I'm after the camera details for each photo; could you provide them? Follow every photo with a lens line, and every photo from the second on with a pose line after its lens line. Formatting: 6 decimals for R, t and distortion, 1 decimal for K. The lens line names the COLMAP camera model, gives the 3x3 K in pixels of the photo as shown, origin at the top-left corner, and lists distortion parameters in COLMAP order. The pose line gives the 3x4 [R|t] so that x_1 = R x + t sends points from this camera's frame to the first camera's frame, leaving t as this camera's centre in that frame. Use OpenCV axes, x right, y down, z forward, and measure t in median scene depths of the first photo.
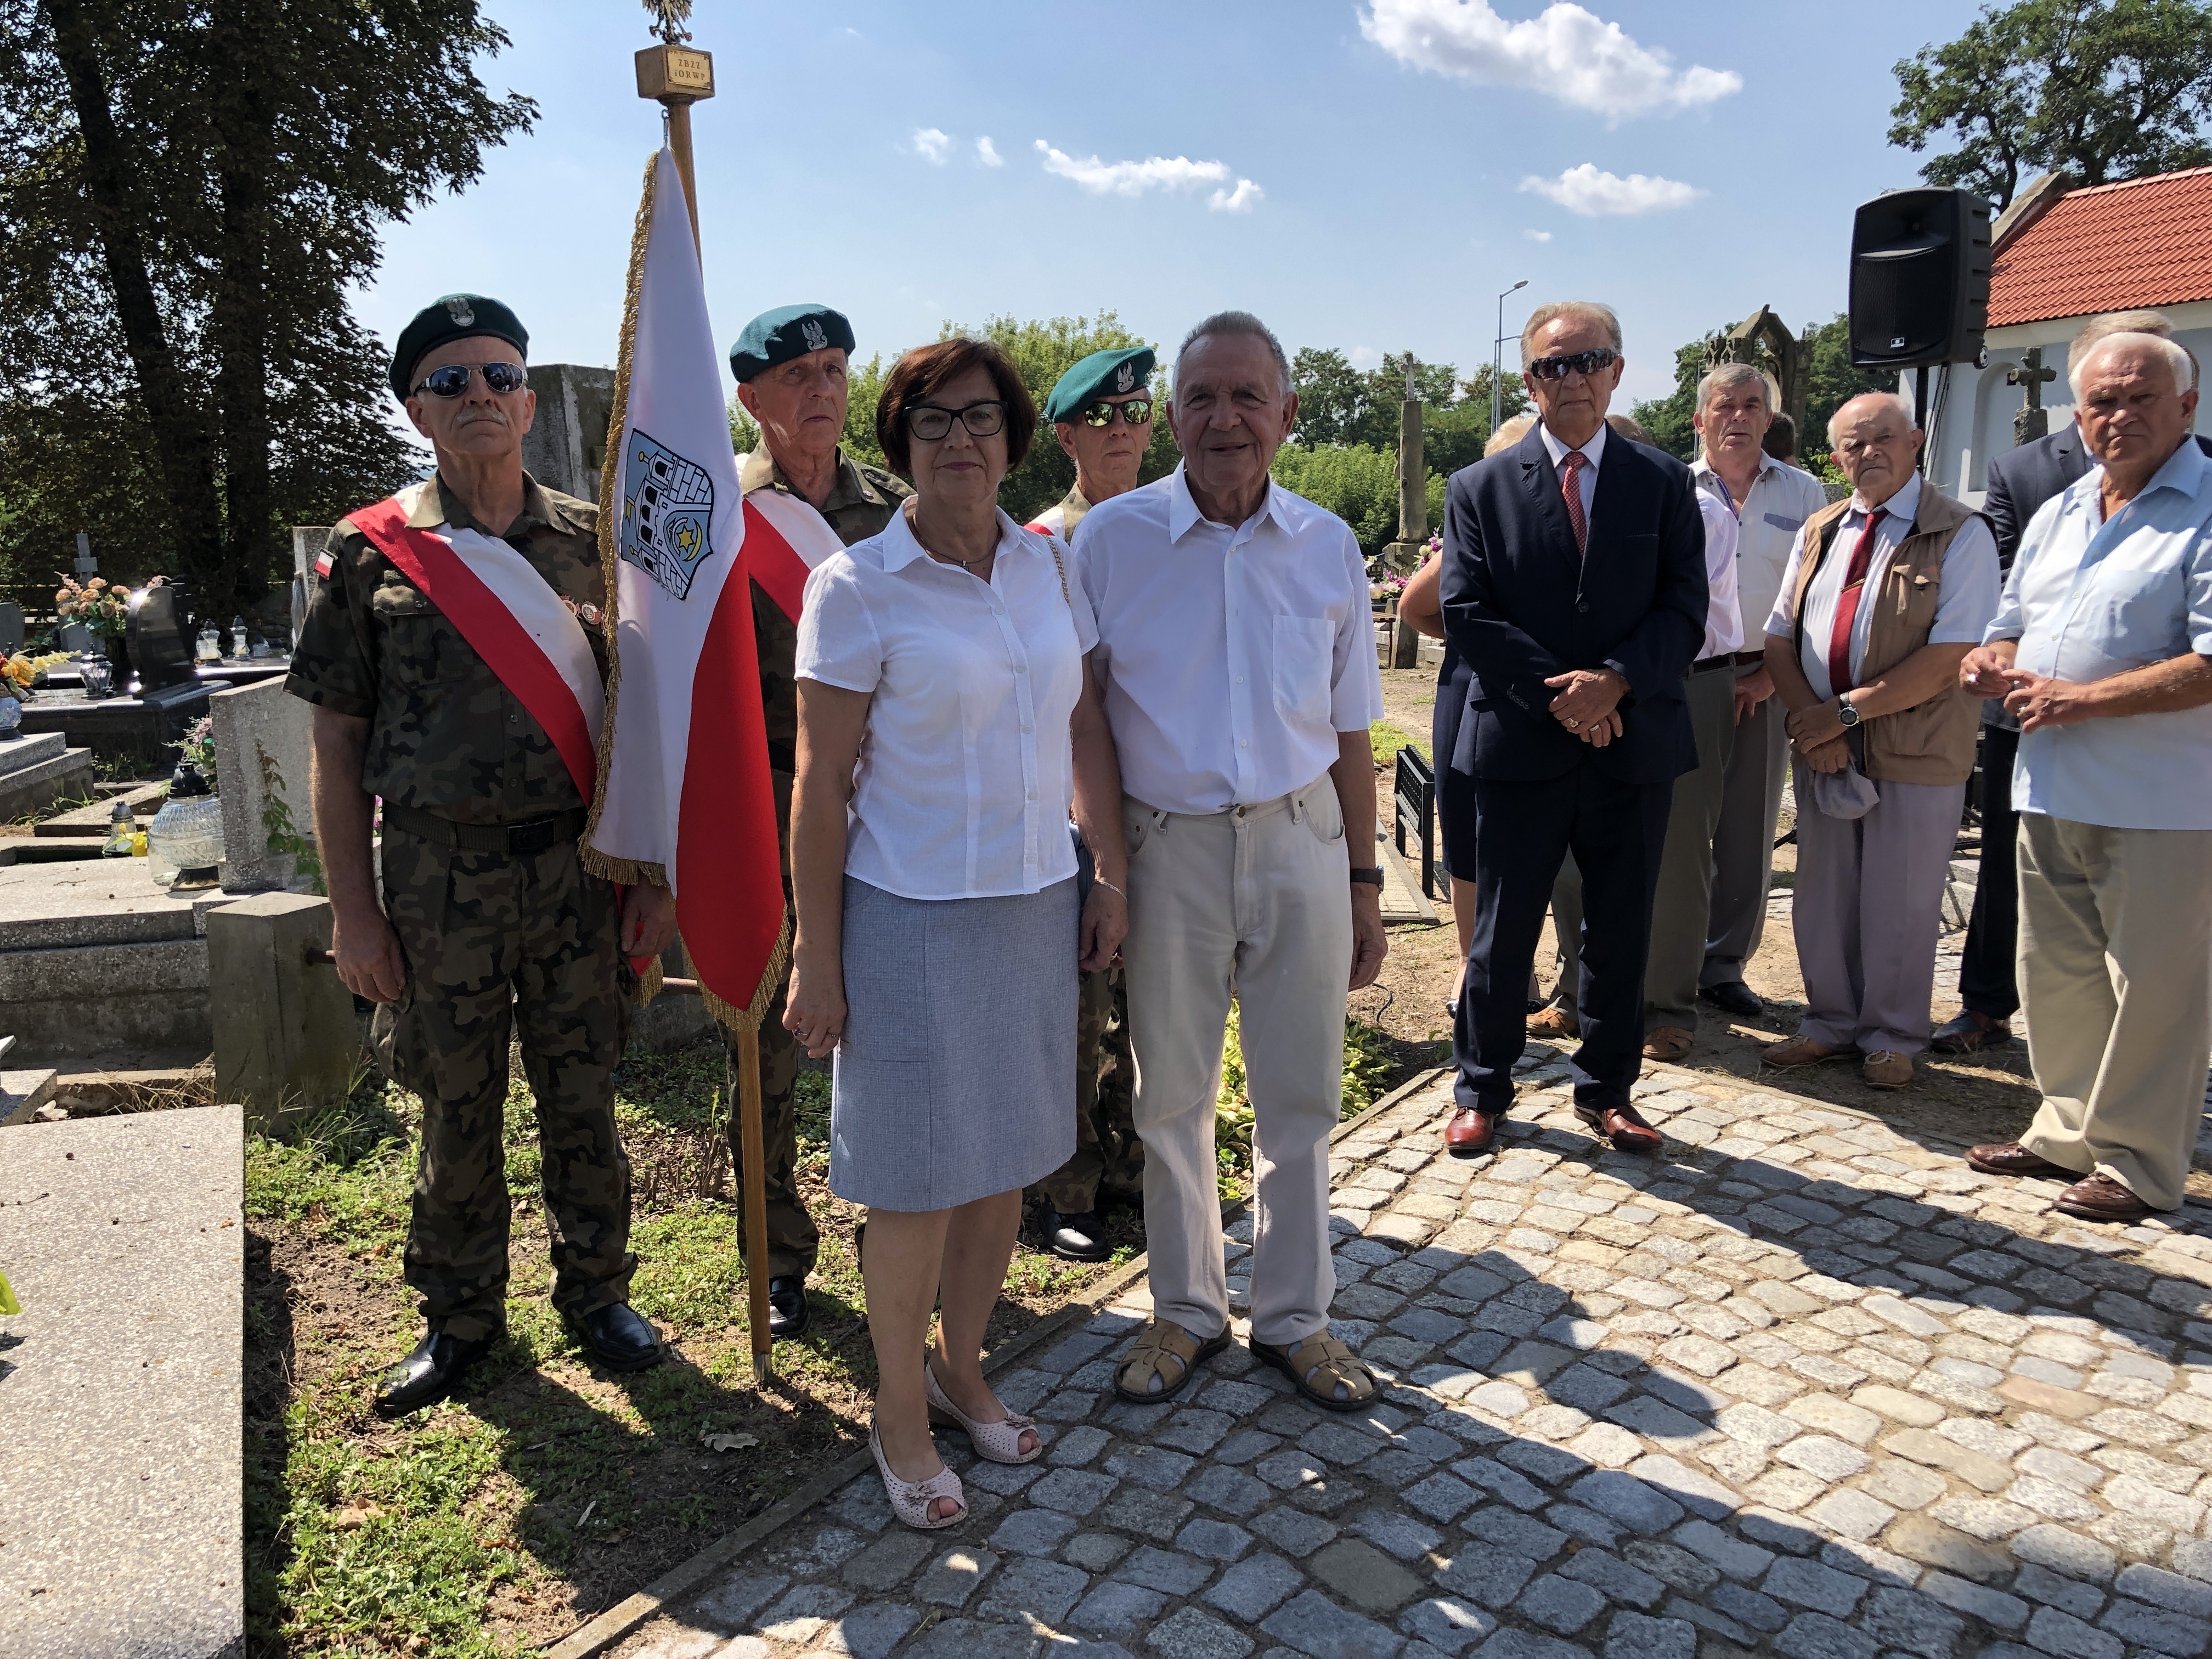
lens RADIAL K [[1781.0, 0, 1051.1], [0, 1781.0, 820.2], [0, 0, 1]] dist [0.019272, -0.018208]
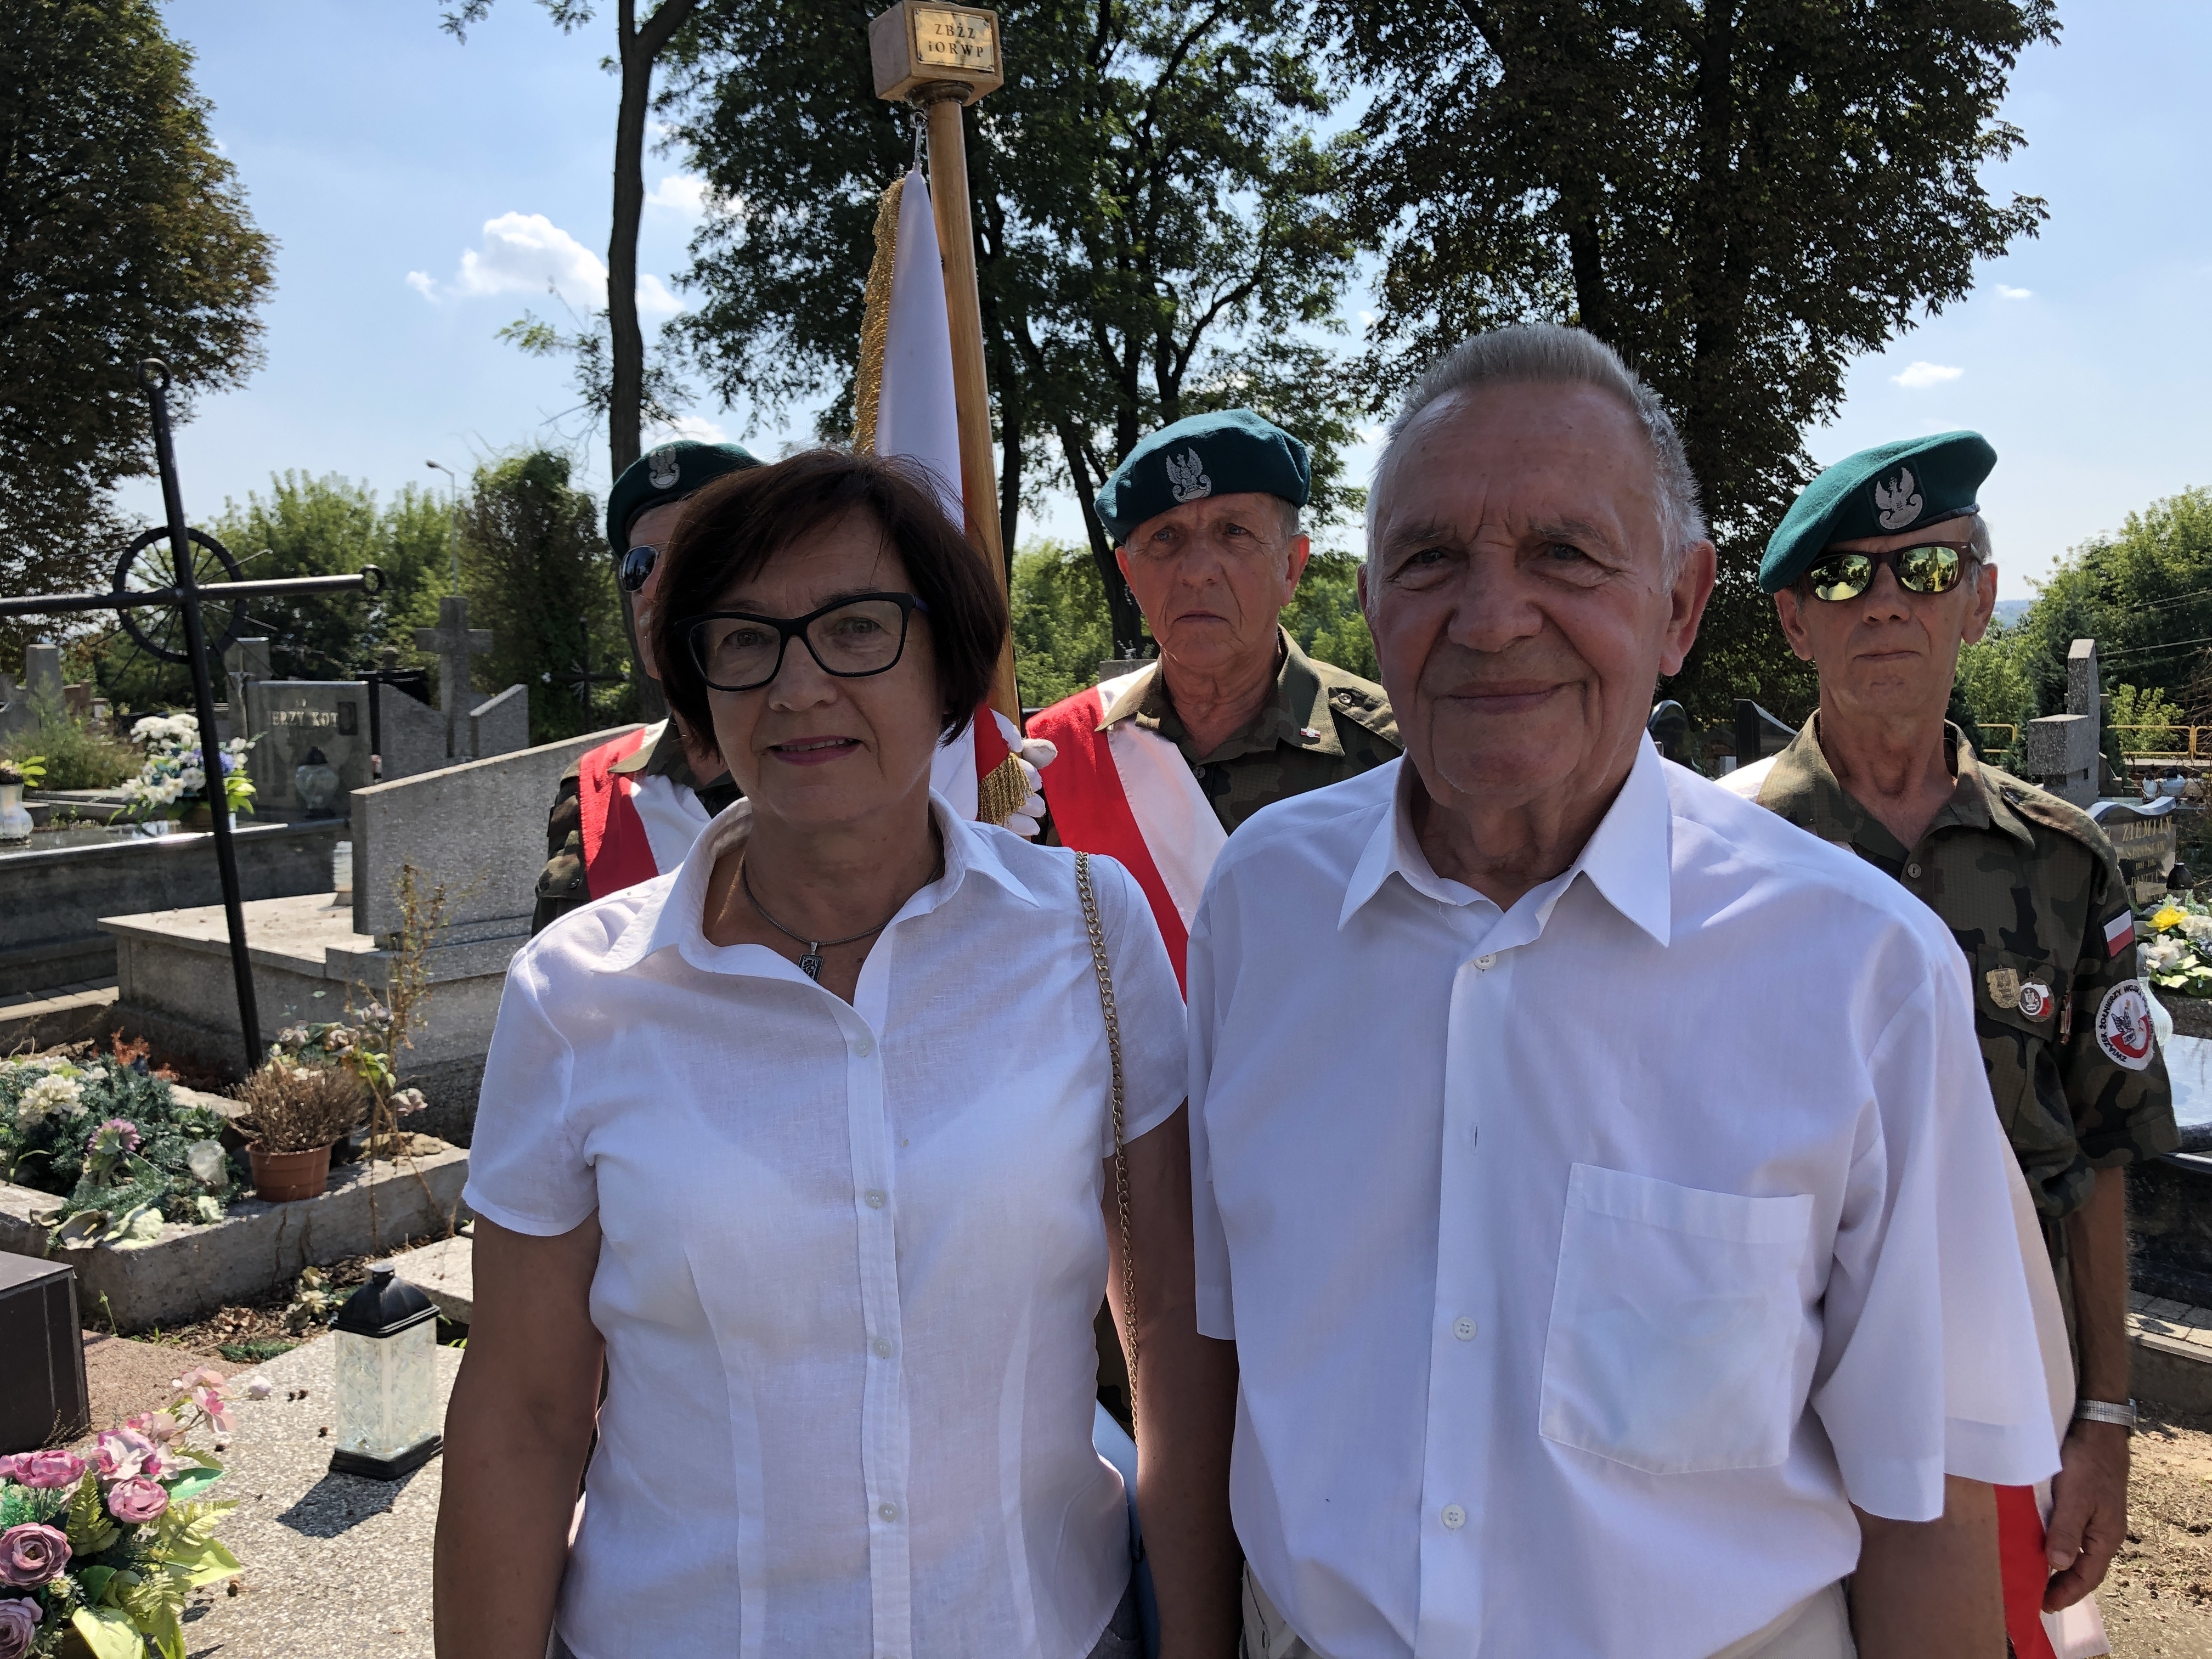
lens RADIAL K [[1781.0, 0, 1114.1], [0, 1781.0, 863.7], [0, 0, 1]] dist [0.019272, -0.018208]
pose [[0.718229, 0.085515, -0.690532, 0.160713], [-0.119944, 0.992779, -0.001809, -0.088015], [0.685391, 0.084124, 0.723299, 0.364703]]
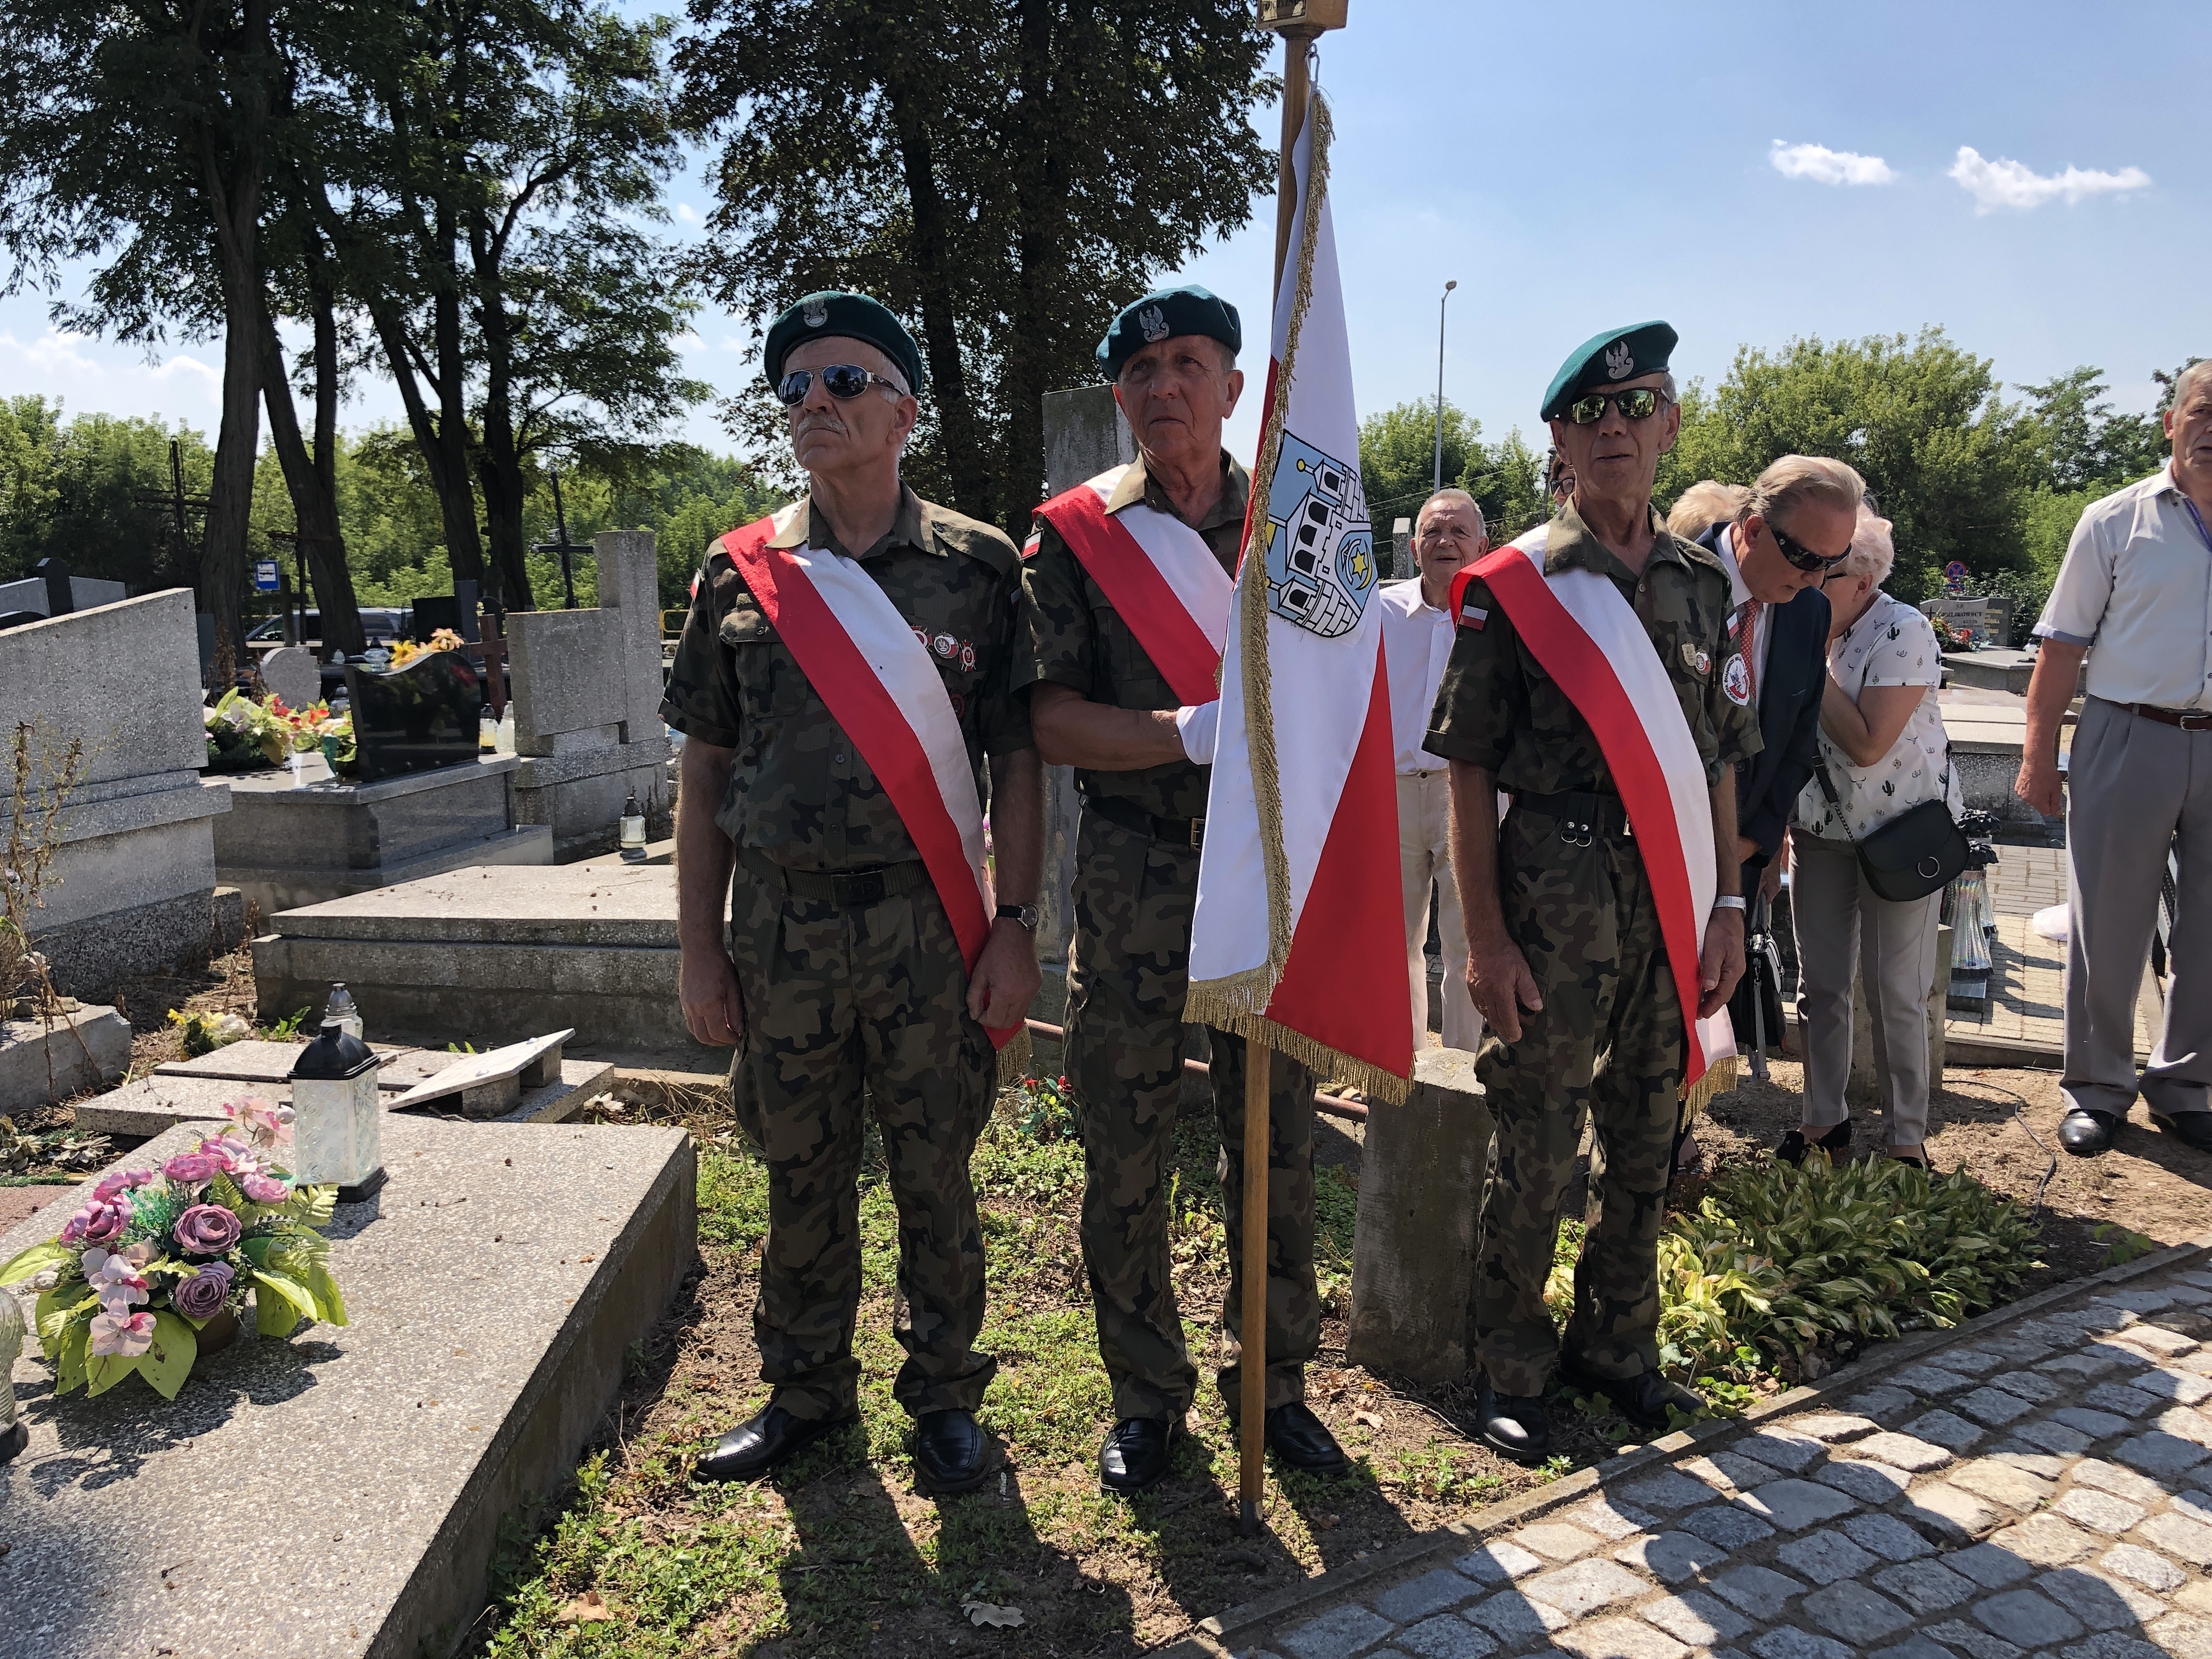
lens RADIAL K [[1781.0, 0, 1083.0], [0, 1781.0, 826.5], [0, 0, 1]] dist [0.019272, -0.018208]
pose [[0.919483, 0.062725, -0.388094, 0.098890], [-0.068827, 0.997627, -0.001826, -0.017484], [0.387058, 0.028390, 0.921618, 0.128944]]
